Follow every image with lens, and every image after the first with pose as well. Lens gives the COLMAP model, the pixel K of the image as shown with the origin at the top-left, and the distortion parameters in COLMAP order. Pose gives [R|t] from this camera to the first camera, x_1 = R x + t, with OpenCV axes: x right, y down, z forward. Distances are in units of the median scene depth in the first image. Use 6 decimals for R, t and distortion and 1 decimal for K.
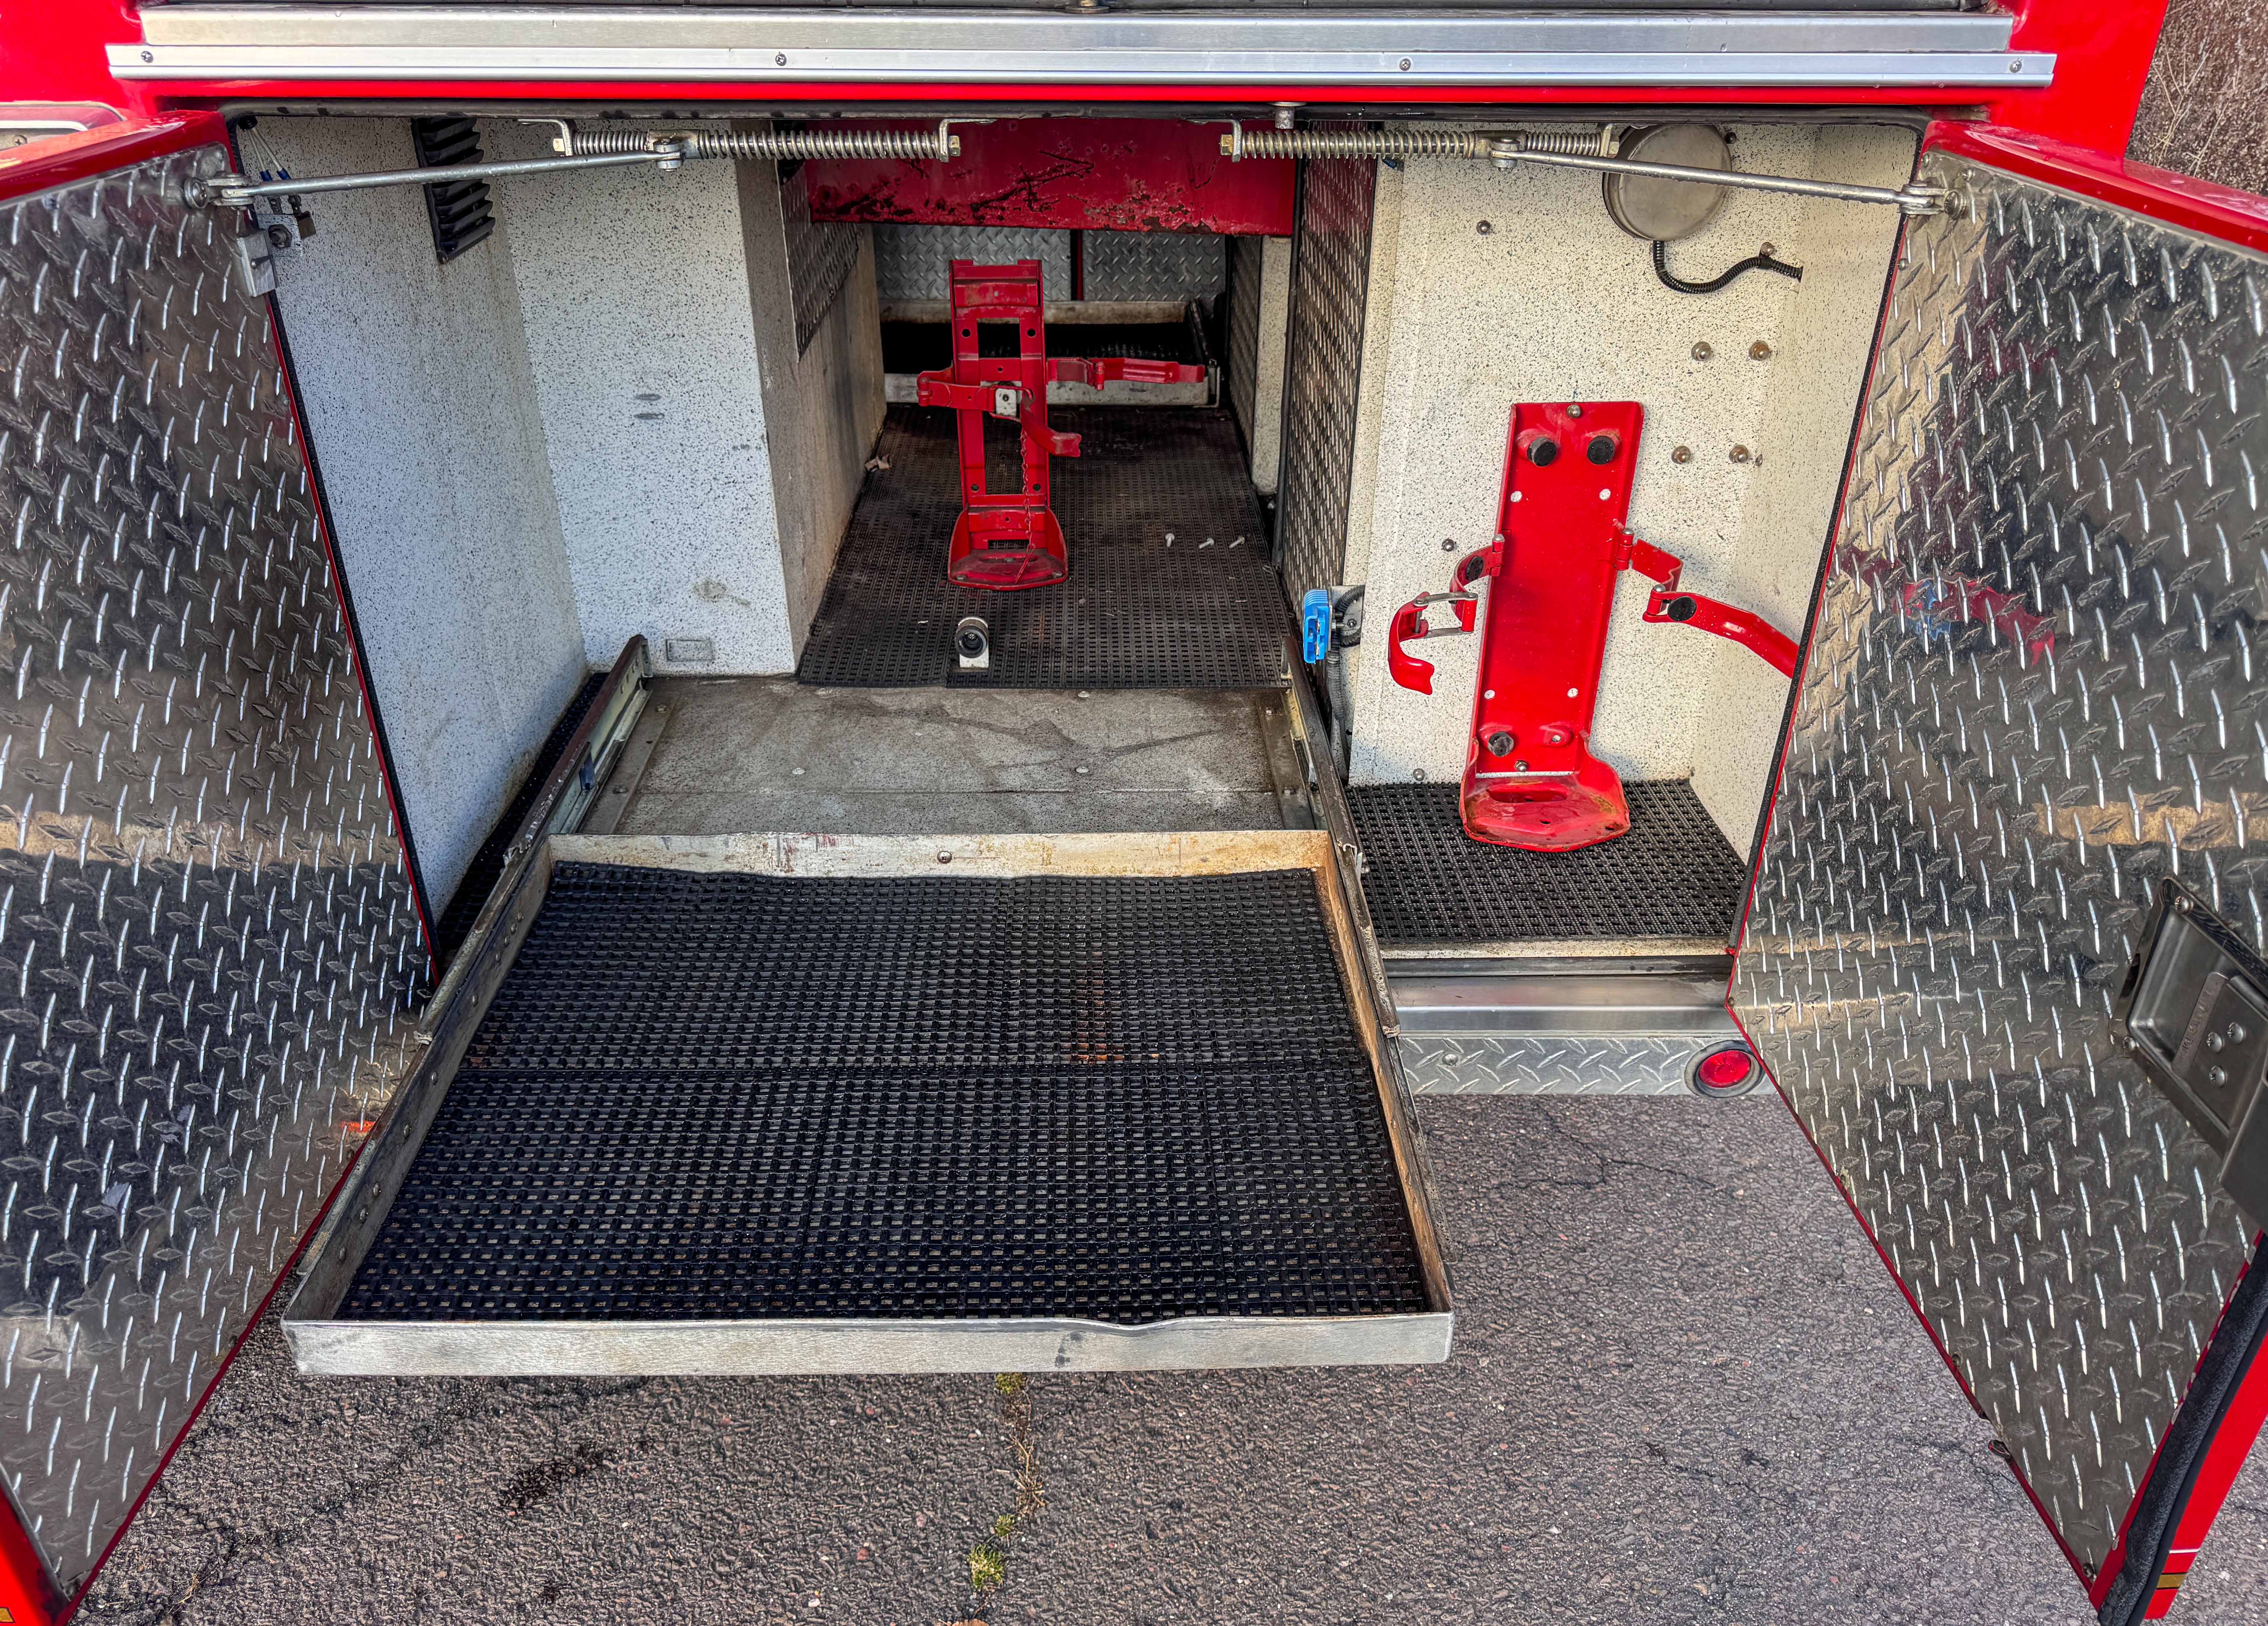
lens RADIAL K [[1616.2, 0, 1122.1], [0, 1616.2, 825.1], [0, 0, 1]] dist [0.146388, -0.198448]
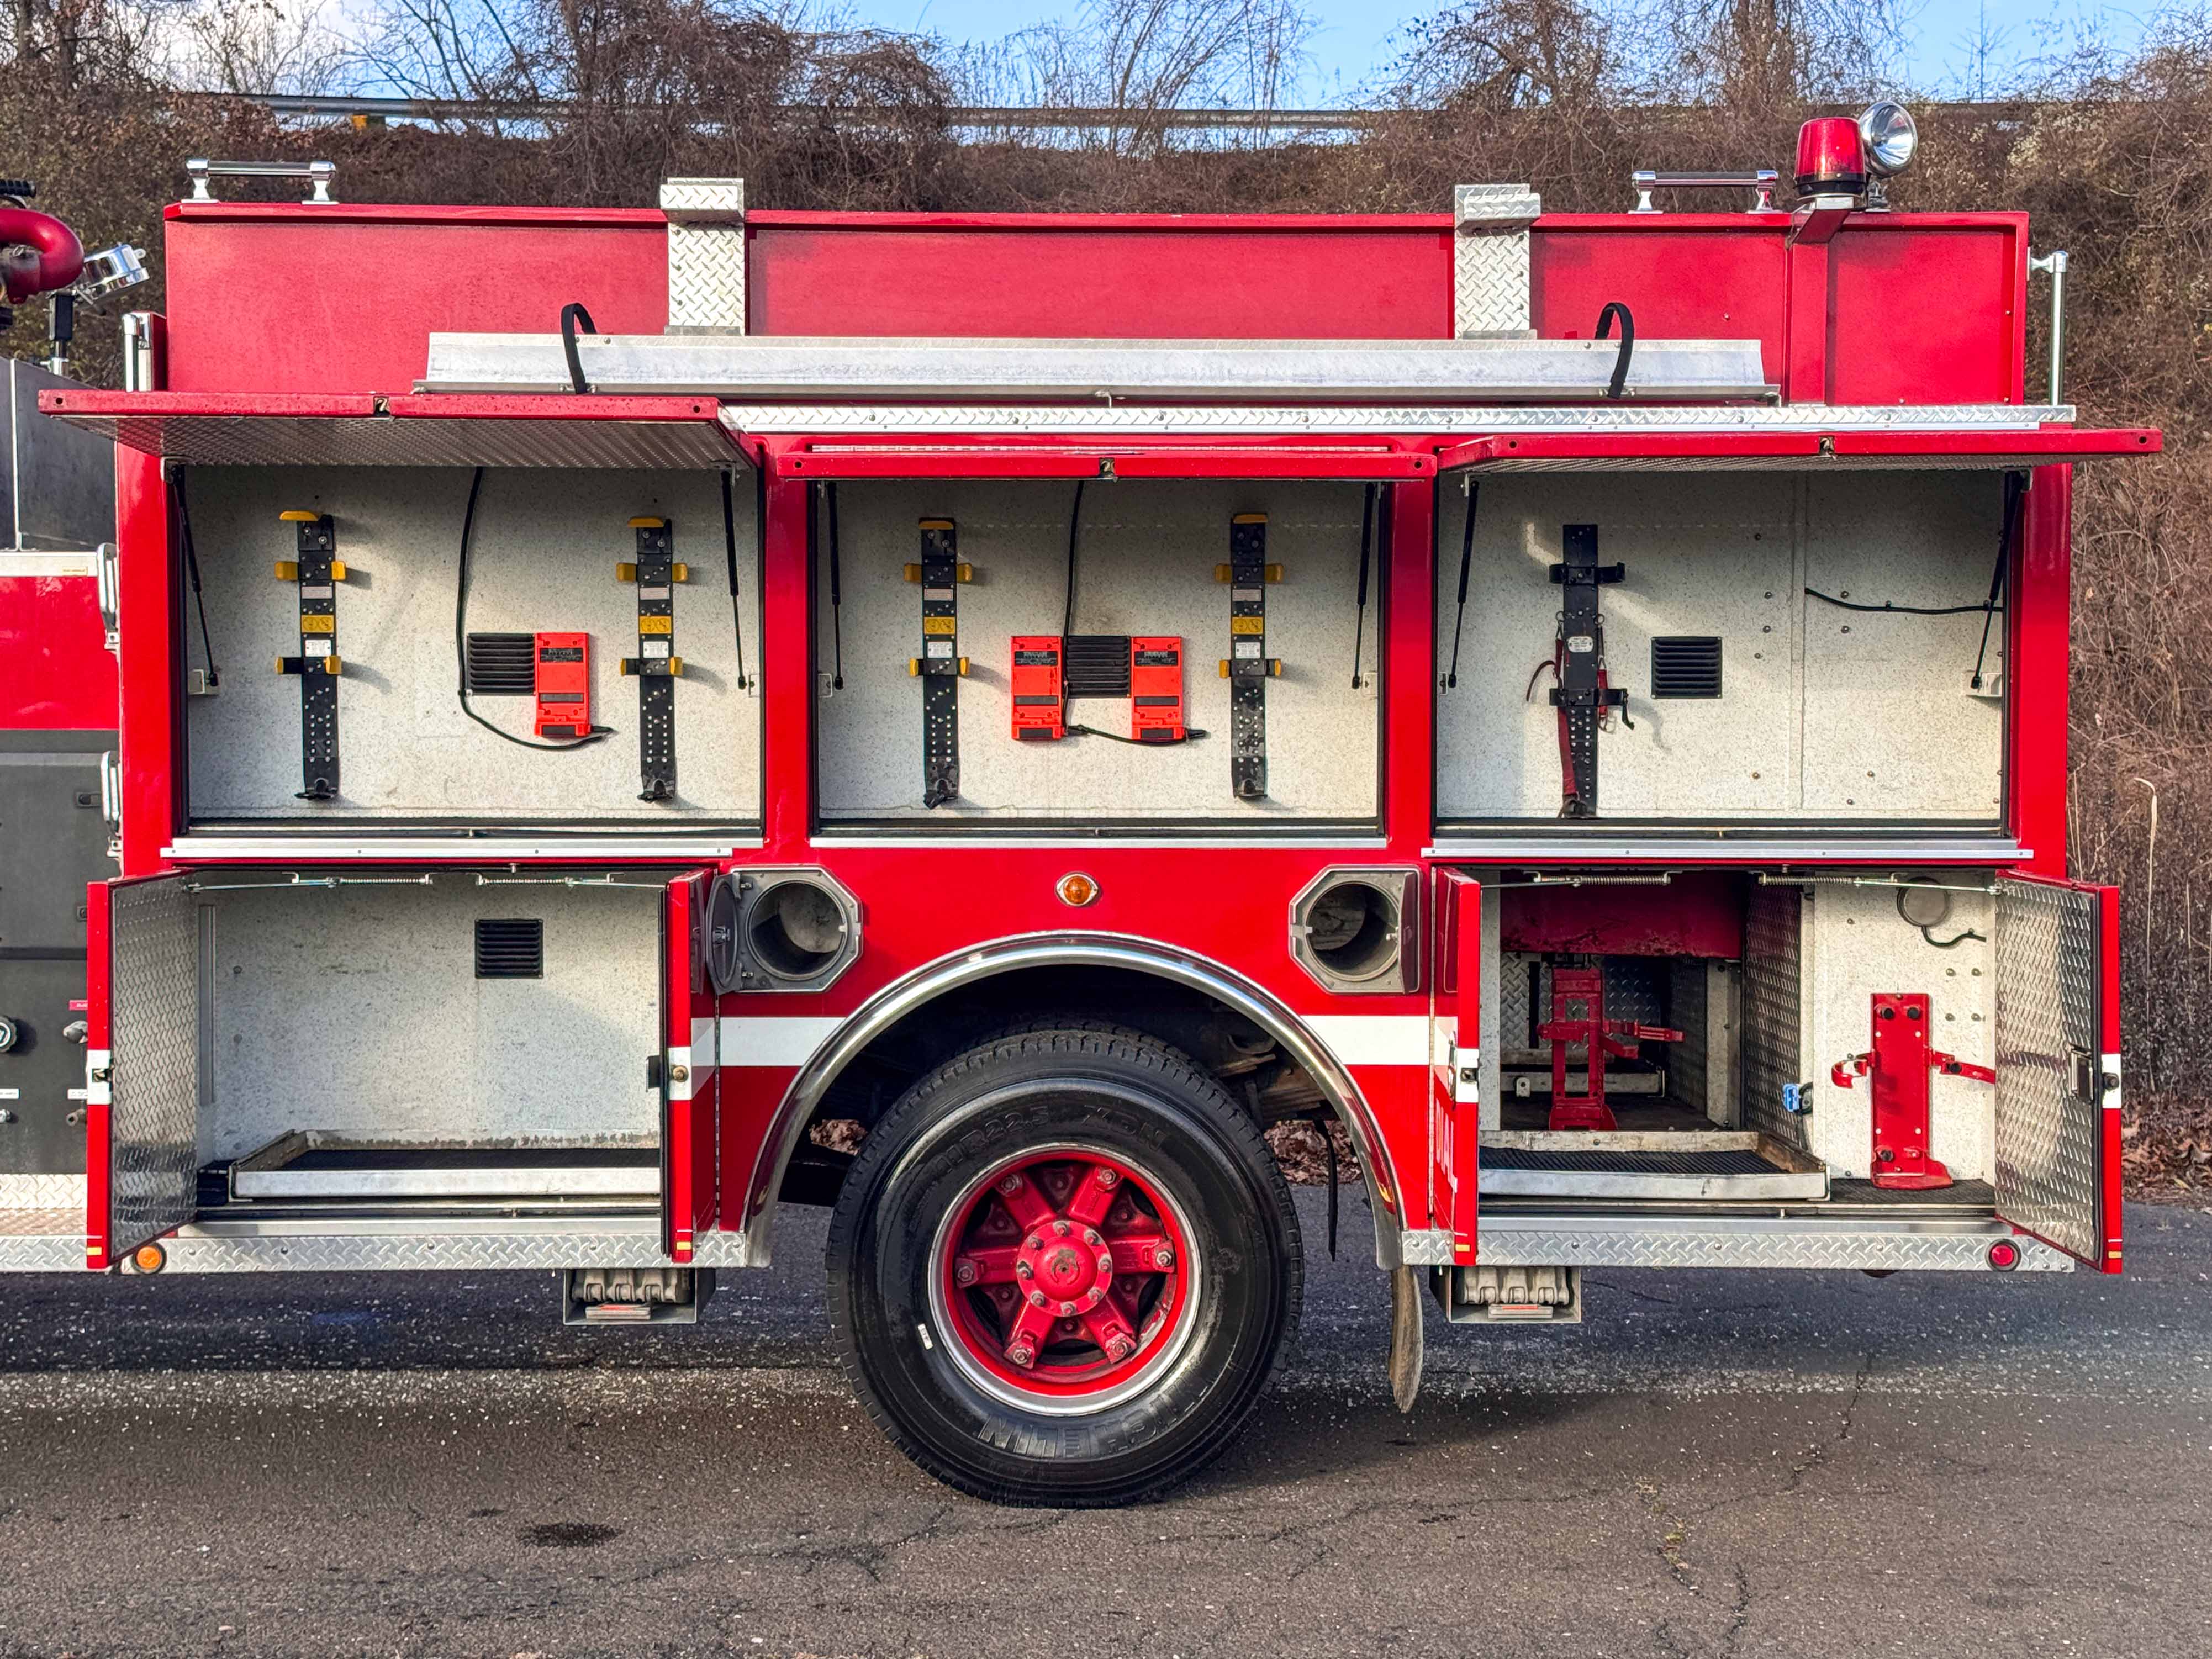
lens RADIAL K [[3084.9, 0, 1106.0], [0, 3084.9, 829.5], [0, 0, 1]] dist [0.132118, -0.082168]
pose [[0.999977, -0.004550, -0.005115, -0.784139], [0.001635, 0.884283, -0.466948, 1.520563], [0.006647, 0.466929, 0.884270, -2.868376]]
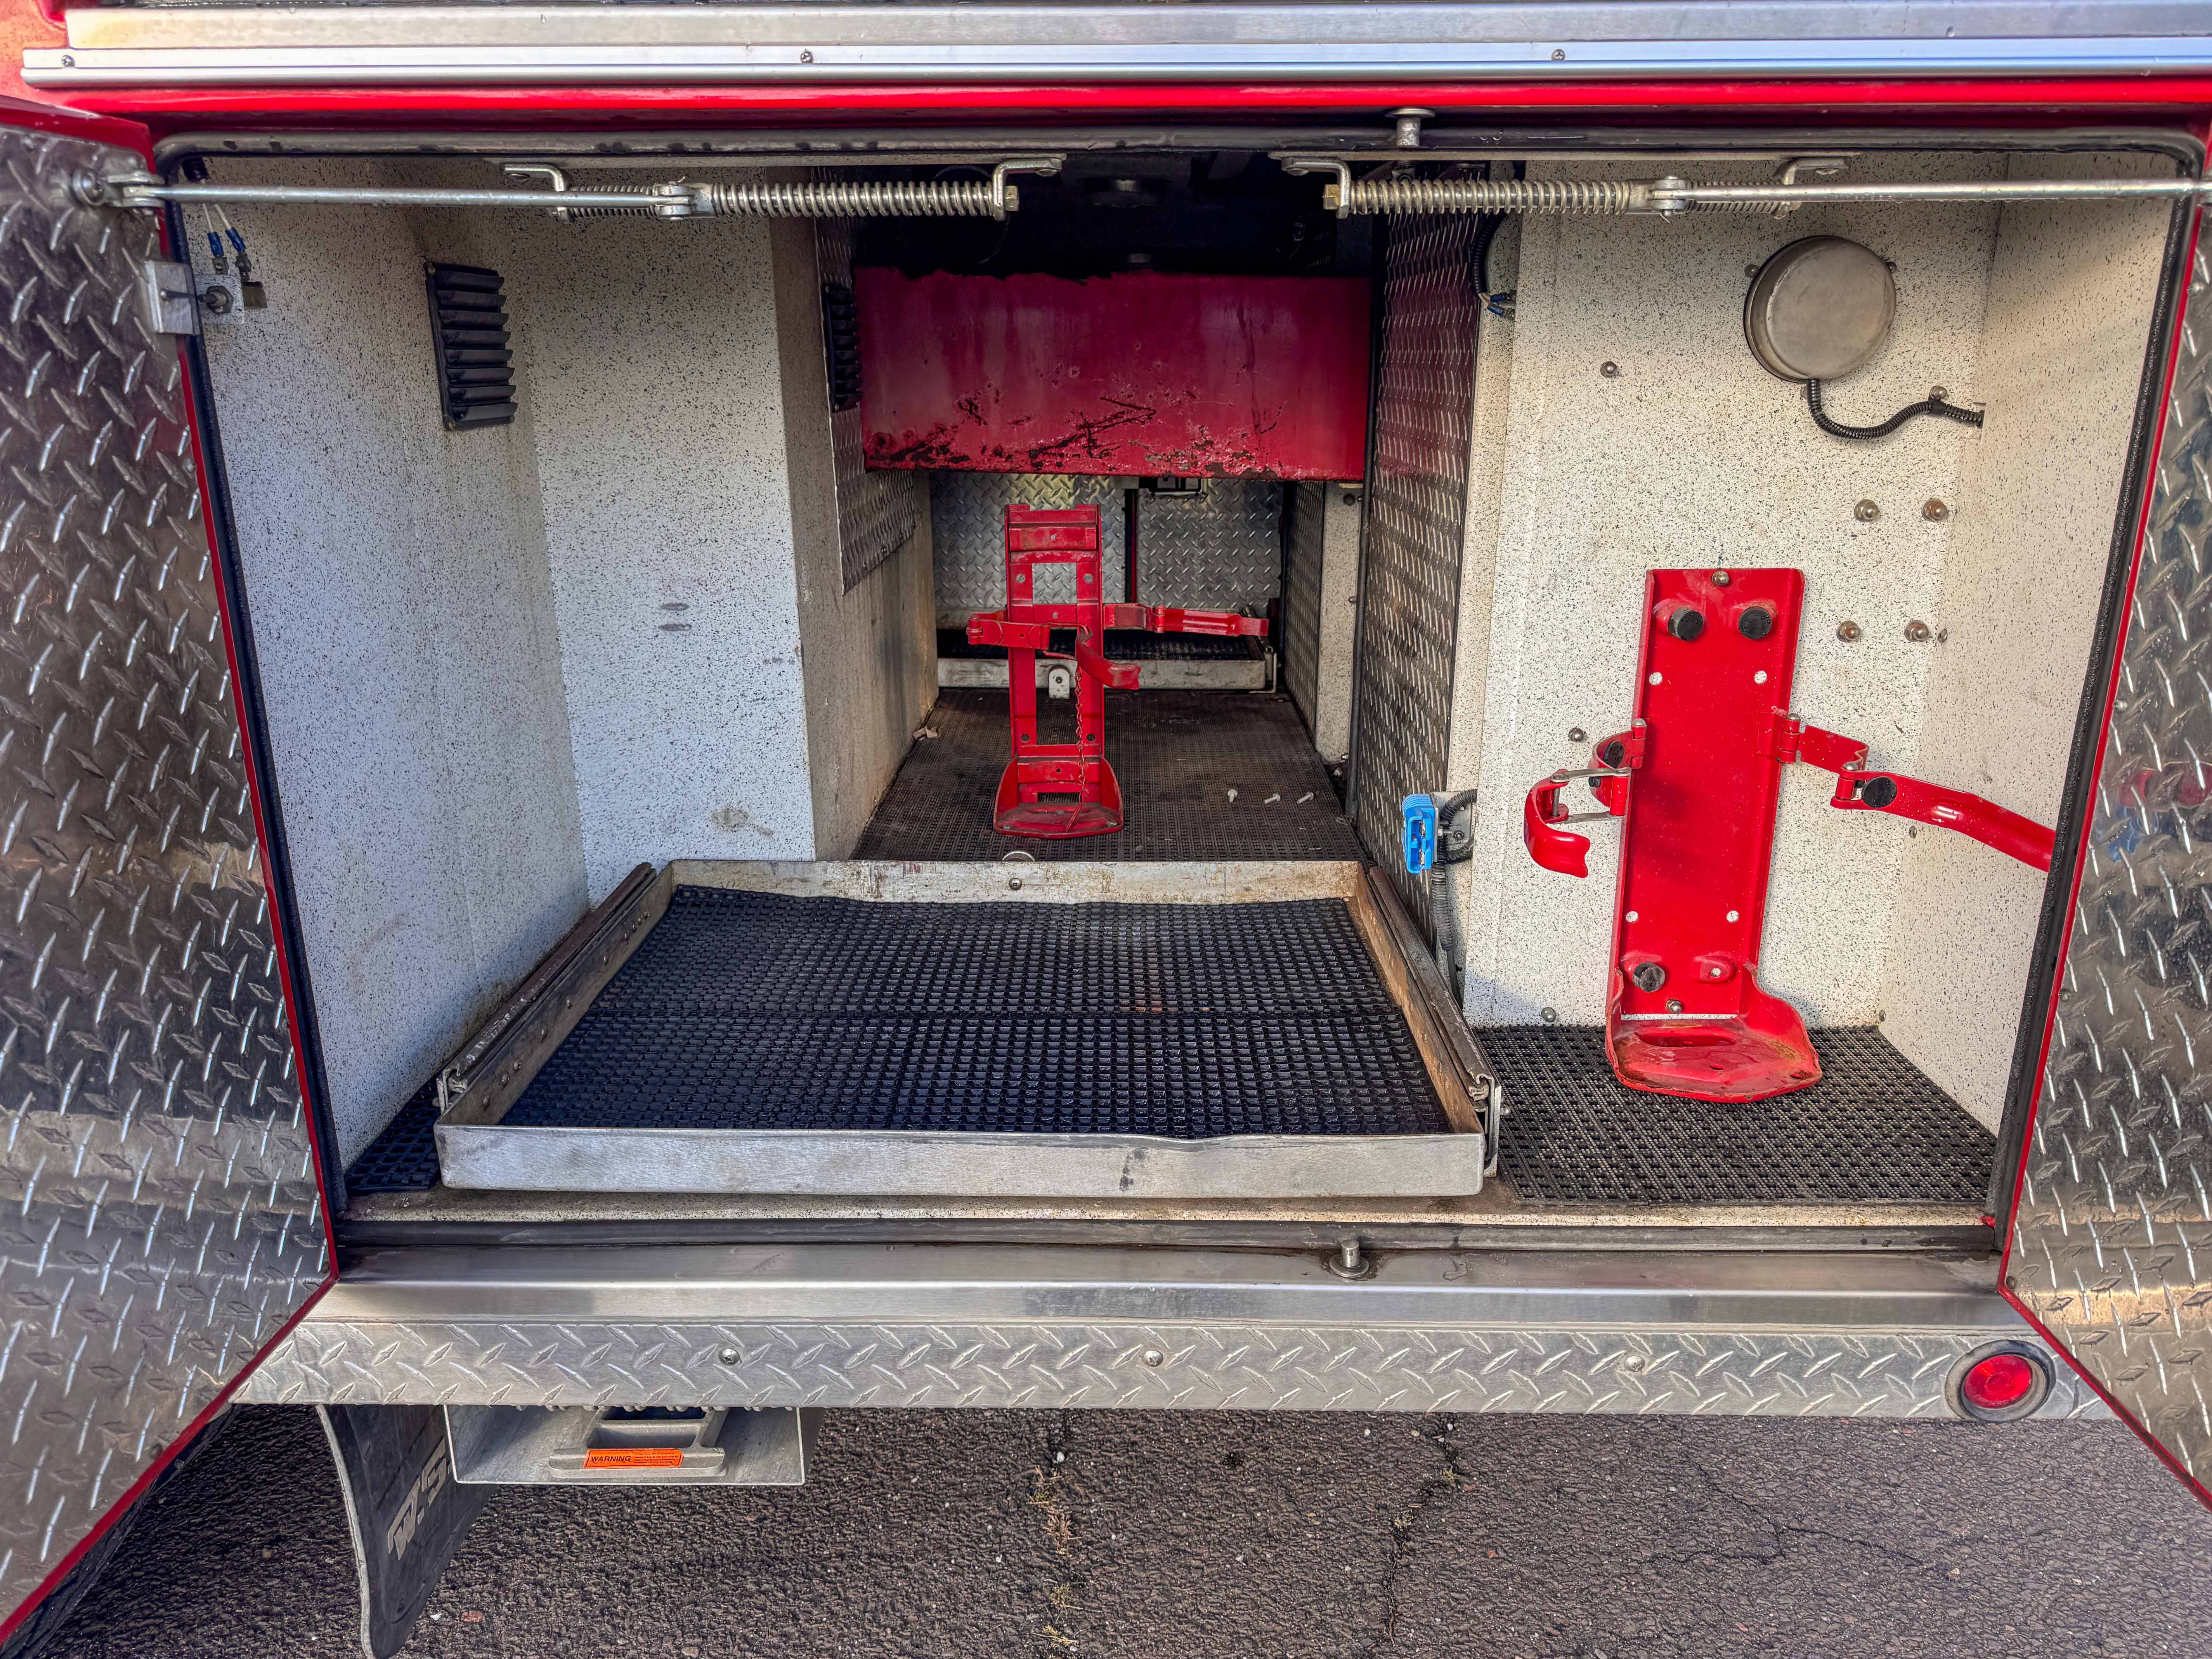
lens RADIAL K [[1549.0, 0, 1108.2], [0, 1549.0, 841.8], [0, 0, 1]] dist [0.116355, -0.157926]
pose [[0.999381, 0.001289, -0.035162, -0.016696], [-0.008882, 0.976205, -0.216666, 0.062894], [0.034047, 0.216844, 0.975612, 0.205566]]
